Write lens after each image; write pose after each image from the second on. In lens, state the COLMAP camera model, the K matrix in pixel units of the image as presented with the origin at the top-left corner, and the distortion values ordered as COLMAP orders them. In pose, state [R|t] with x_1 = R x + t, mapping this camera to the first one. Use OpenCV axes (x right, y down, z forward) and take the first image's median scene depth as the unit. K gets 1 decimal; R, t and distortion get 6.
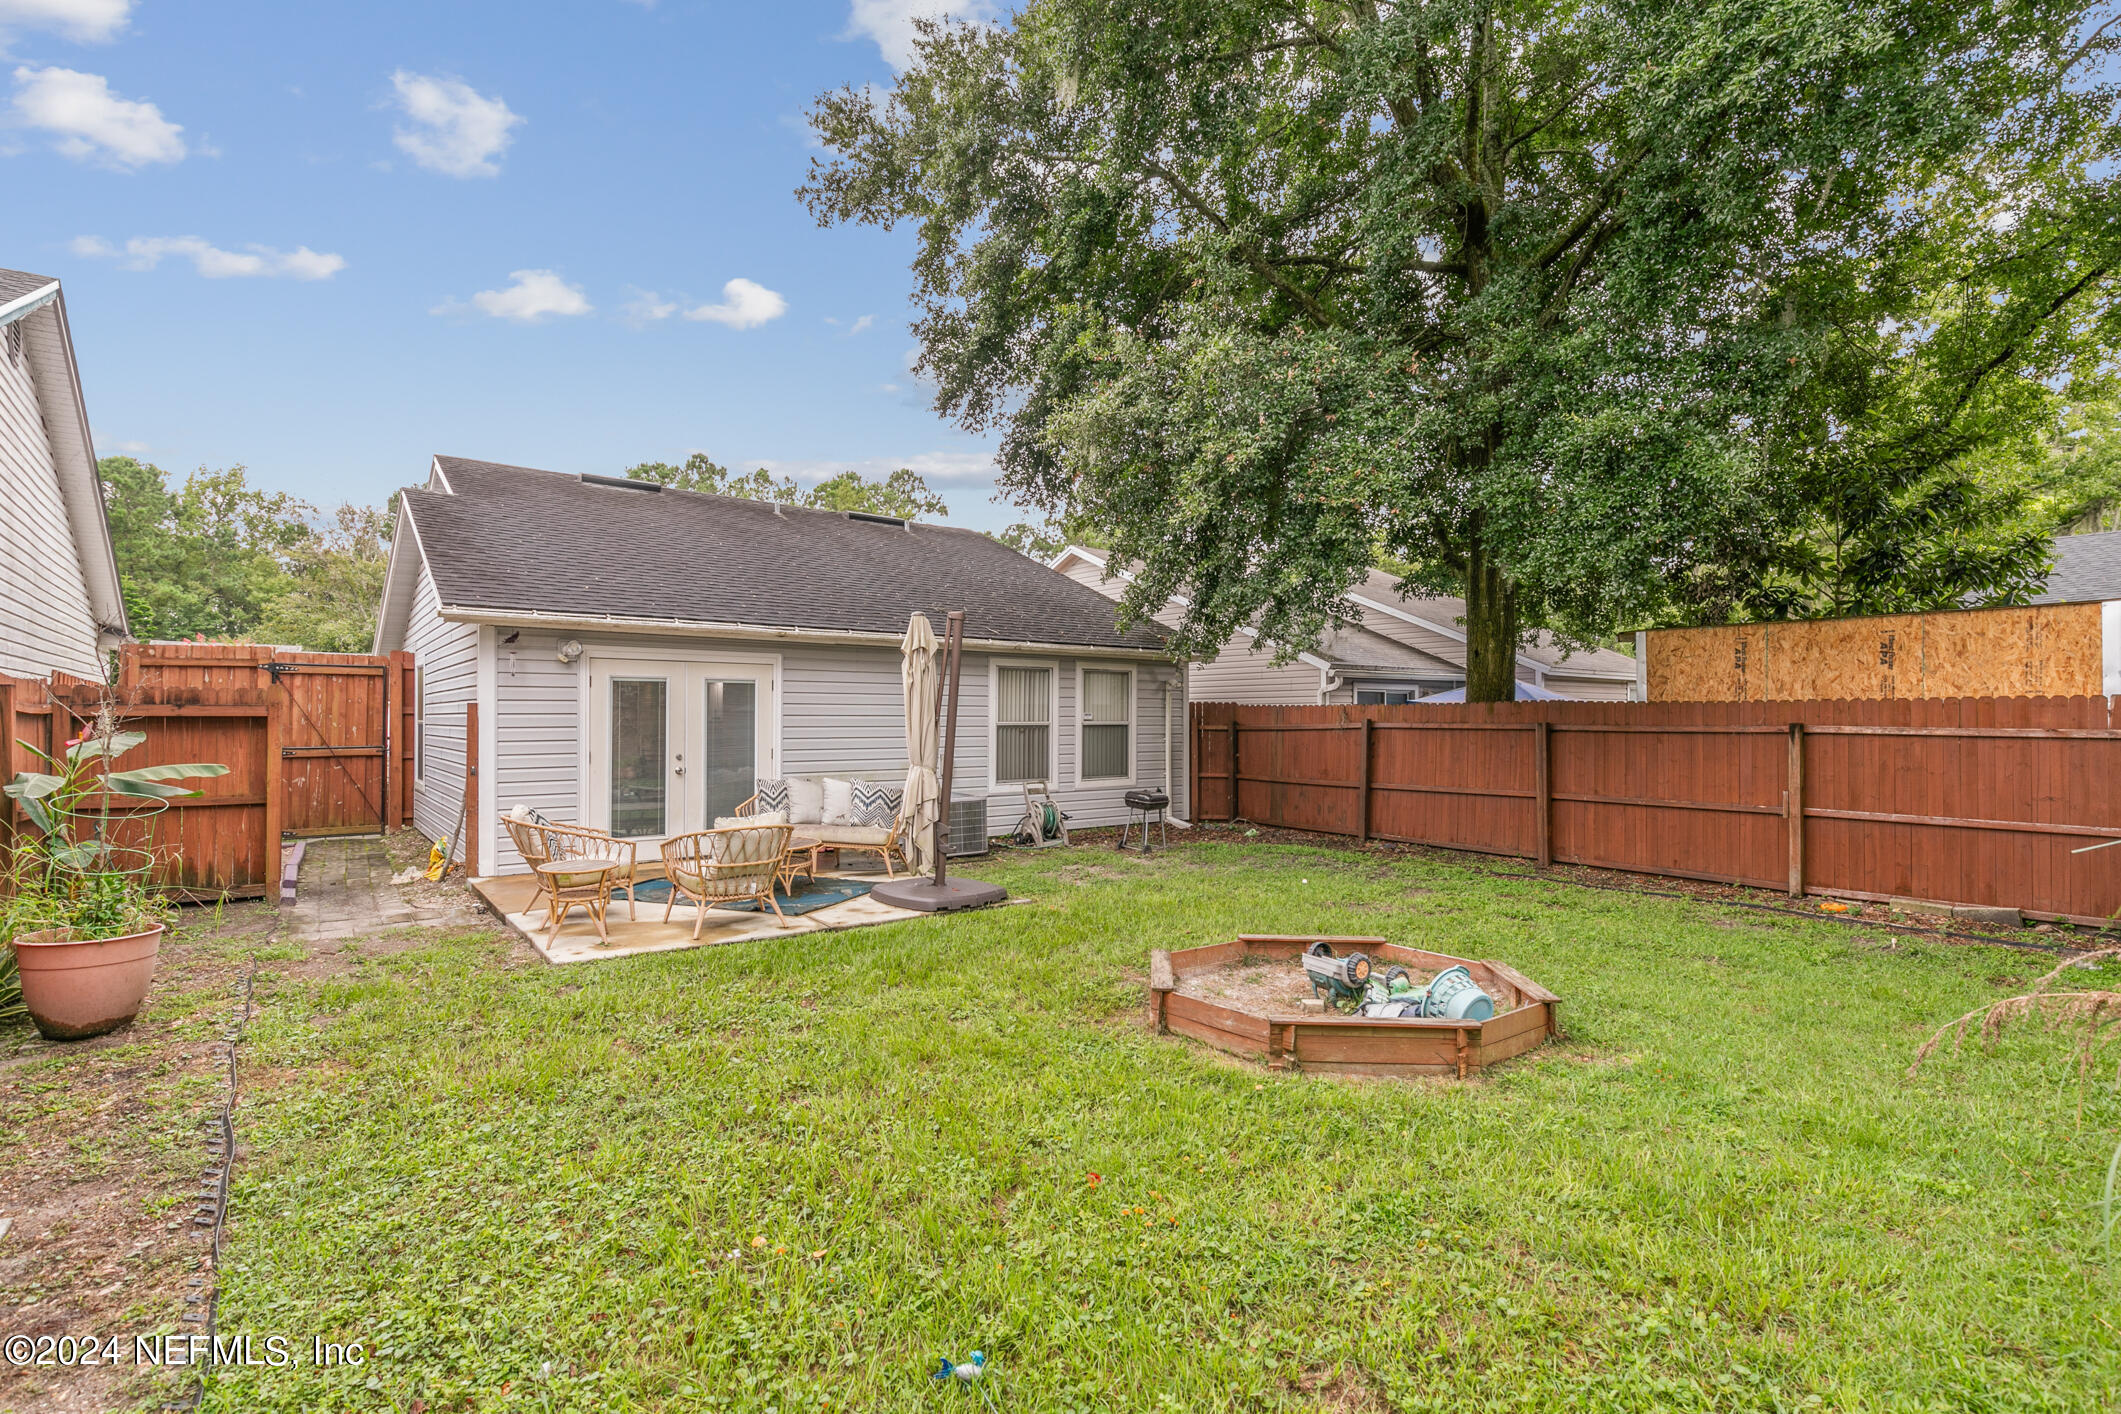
lens RADIAL K [[1027.2, 0, 1055.6], [0, 1027.2, 720.0], [0, 0, 1]] dist [-0.001835, -0.000289]
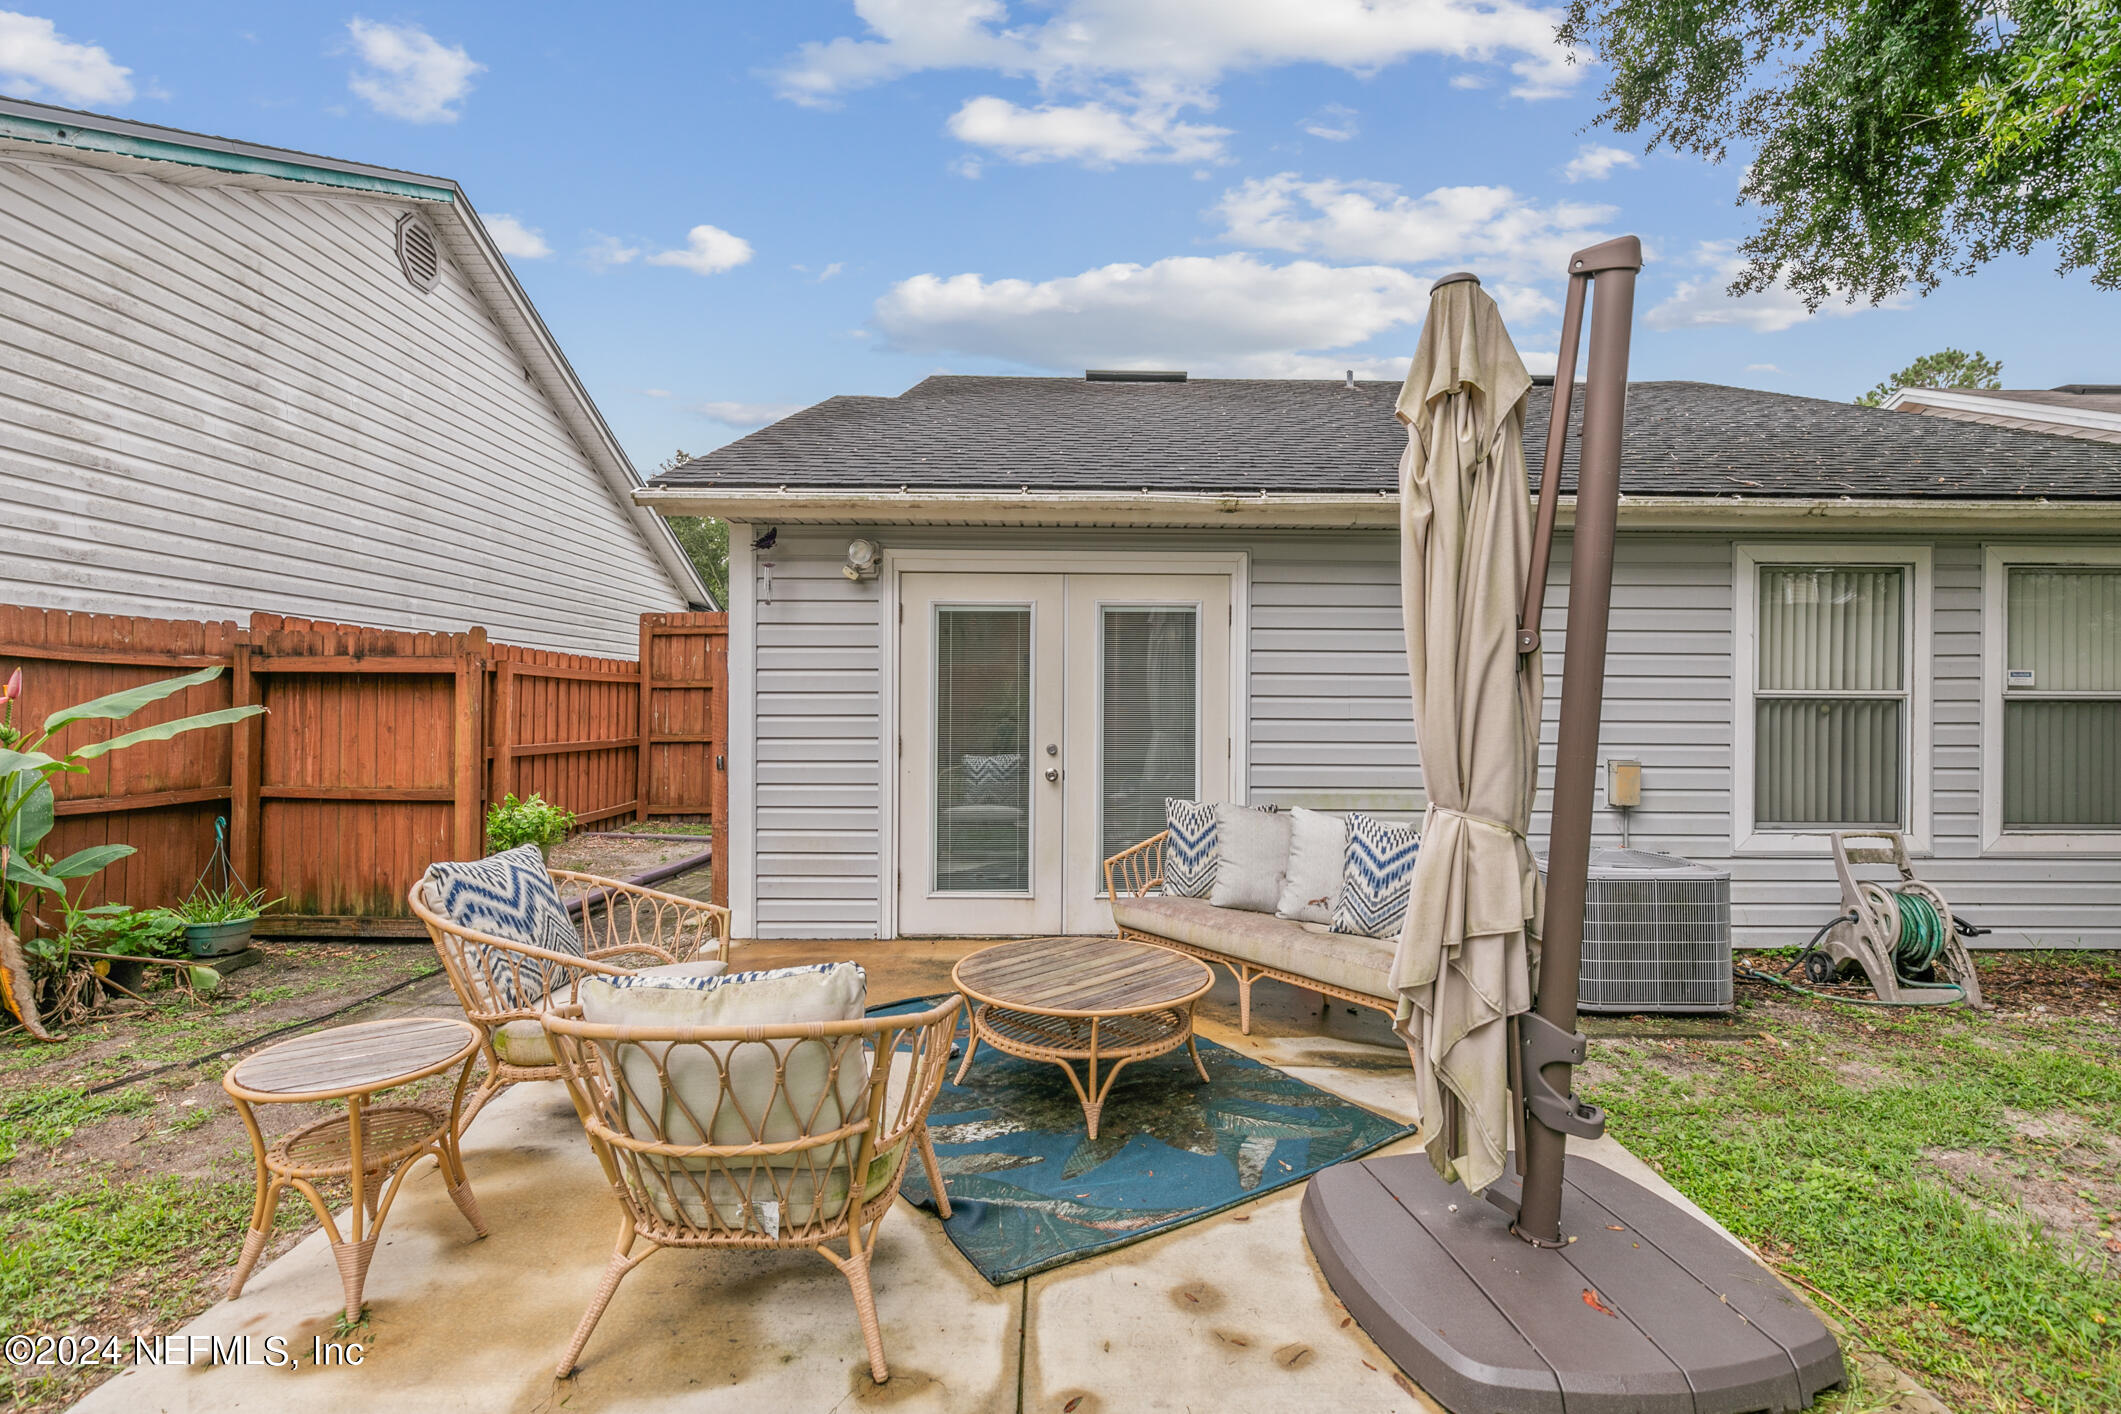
lens RADIAL K [[999.4, 0, 1066.3], [0, 999.4, 701.6], [0, 0, 1]] dist [0.001055, 0.000793]
pose [[0.798000, 0.000902, -0.602657, -0.039948], [-0.006148, 0.999959, -0.006644, 0.013362], [0.602626, 0.009007, 0.797973, 0.552994]]
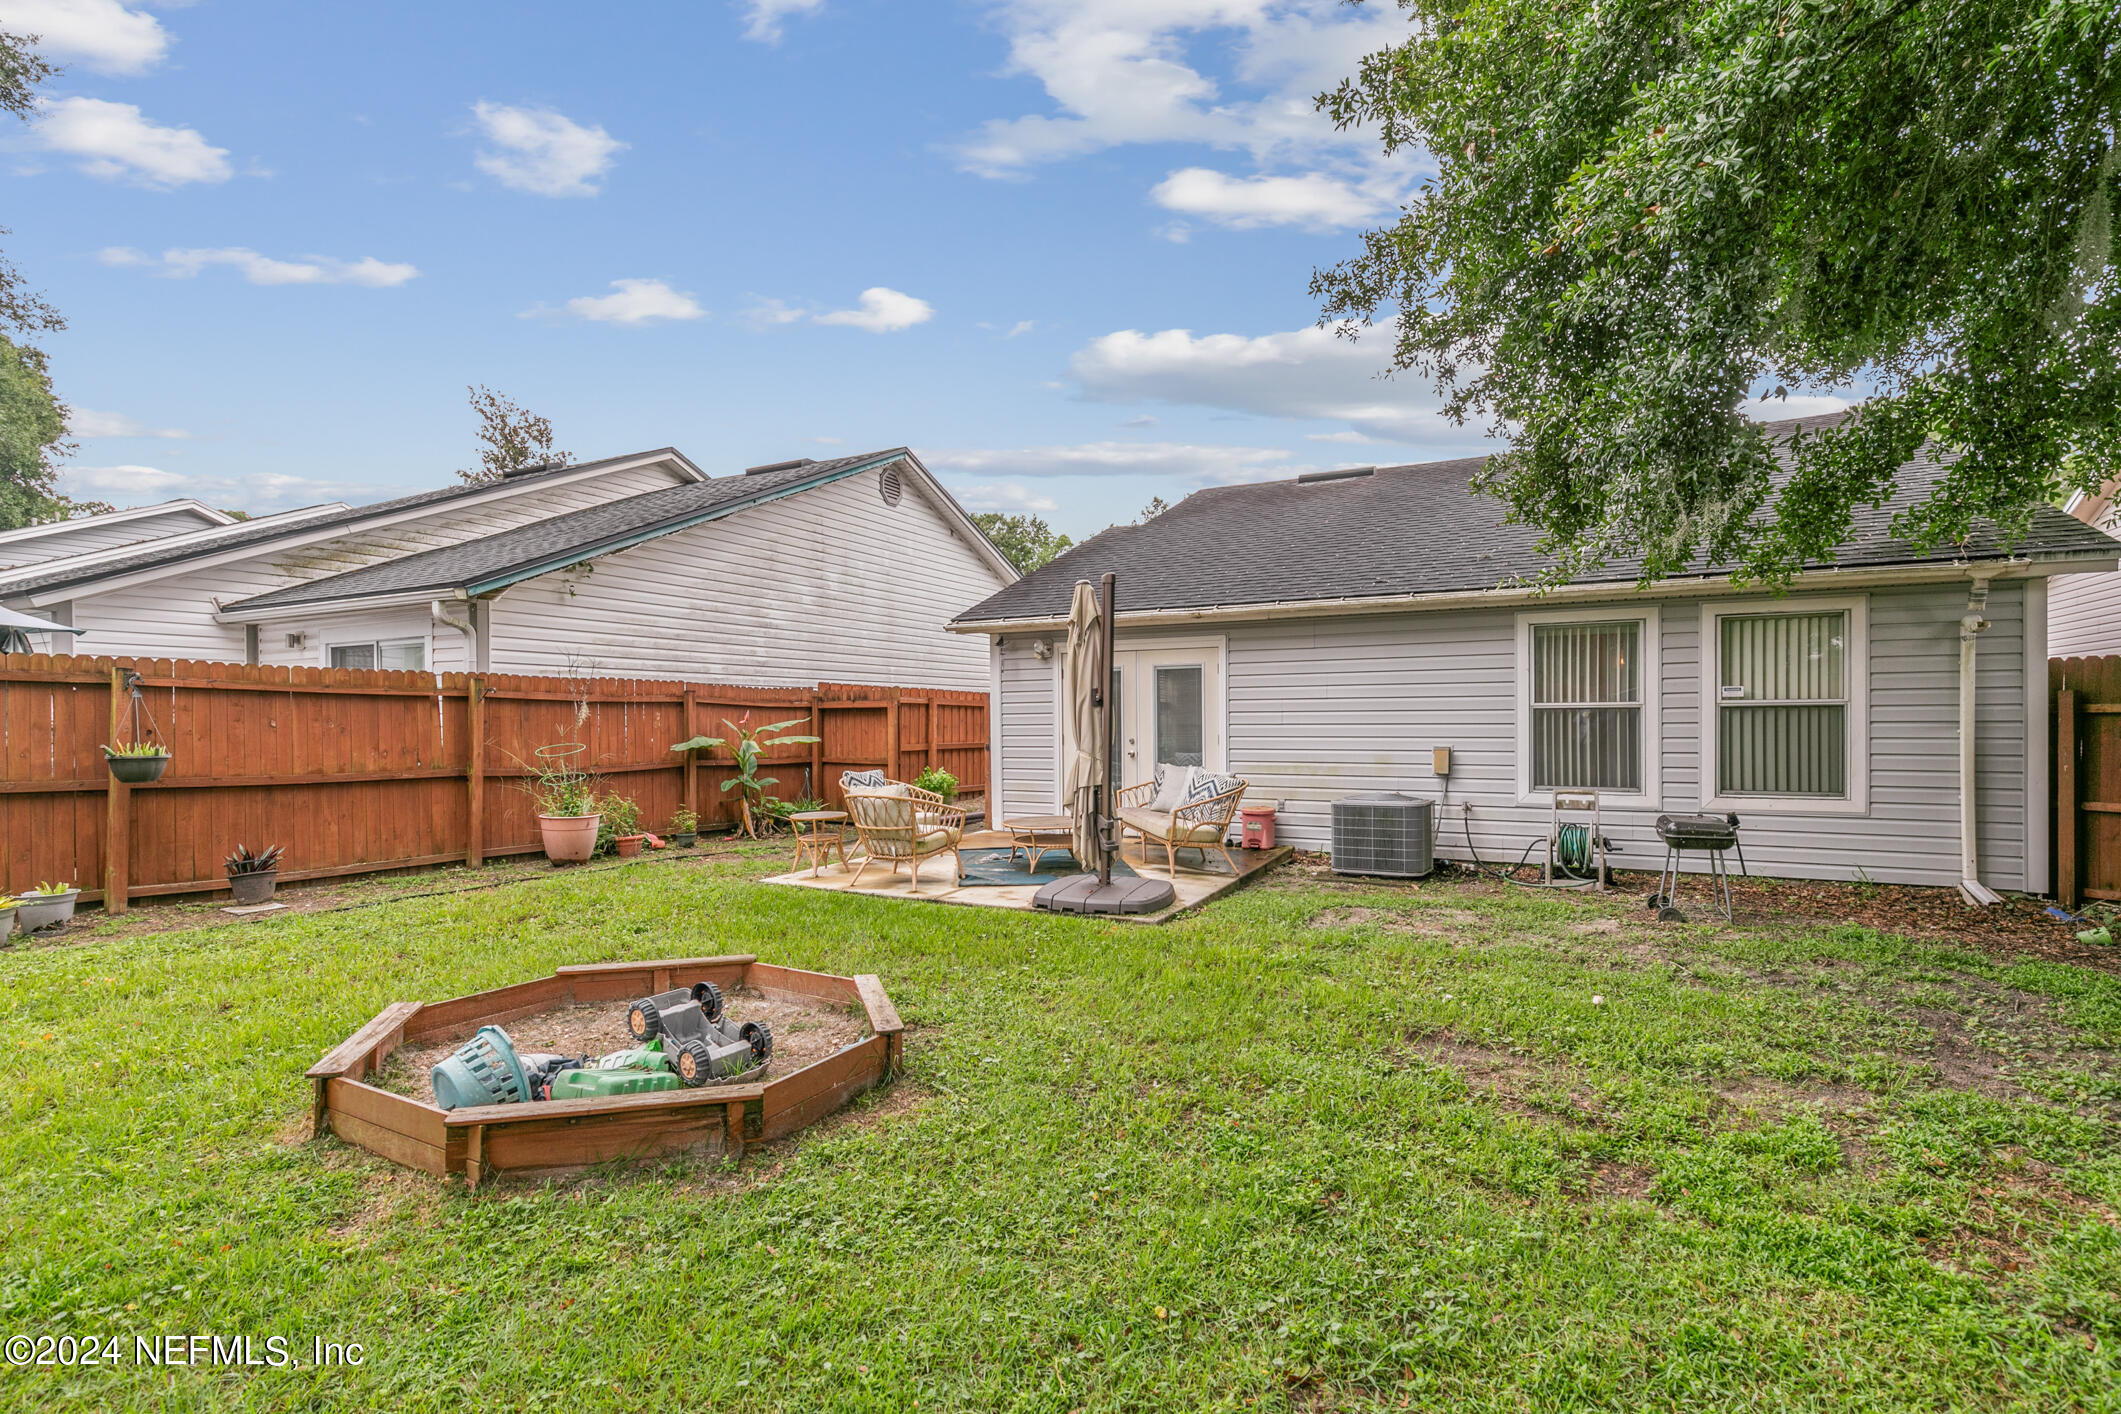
lens RADIAL K [[1027.2, 0, 1055.6], [0, 1027.2, 720.0], [0, 0, 1]] dist [-0.001835, -0.000289]
pose [[0.406828, -0.004258, -0.913495, 0.542071], [0.004837, 0.999985, -0.002507, 0.015629], [0.913492, -0.003398, 0.406843, 0.471982]]
